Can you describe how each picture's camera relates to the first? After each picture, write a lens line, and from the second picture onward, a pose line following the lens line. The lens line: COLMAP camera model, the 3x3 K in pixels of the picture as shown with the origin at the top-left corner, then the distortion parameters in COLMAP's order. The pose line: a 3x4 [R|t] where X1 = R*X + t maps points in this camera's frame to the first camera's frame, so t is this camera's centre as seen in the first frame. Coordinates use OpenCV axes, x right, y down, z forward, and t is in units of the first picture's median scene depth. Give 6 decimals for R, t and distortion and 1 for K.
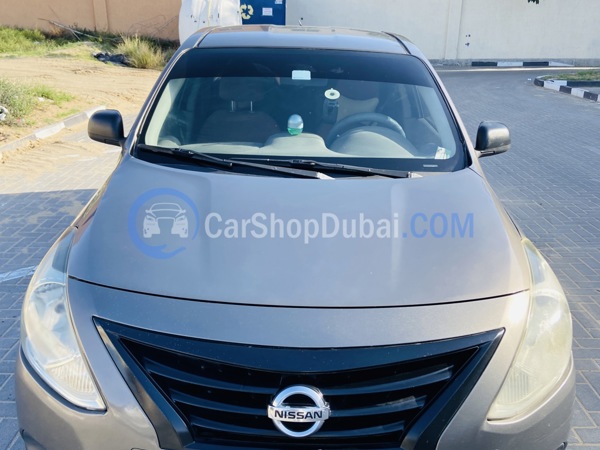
lens RADIAL K [[581.0, 0, 313.1], [0, 581.0, 225.7], [0, 0, 1]] dist [0.070797, -0.024581]
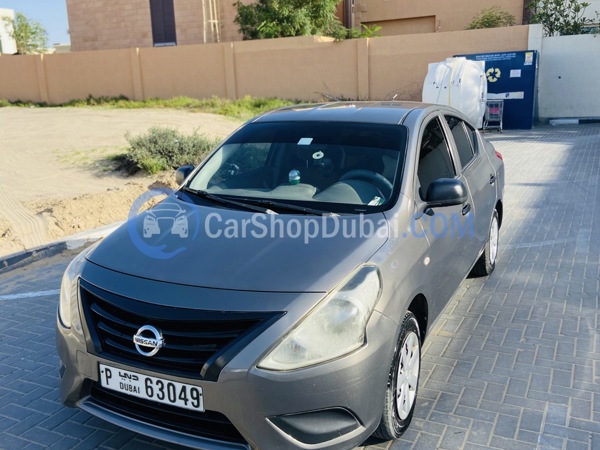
lens RADIAL K [[581.0, 0, 313.1], [0, 581.0, 225.7], [0, 0, 1]] dist [0.070797, -0.024581]
pose [[0.896325, 0.060632, -0.439232, 0.613885], [-0.103446, 0.991865, -0.074182, 0.035874], [0.431161, 0.111928, 0.895306, -0.185420]]
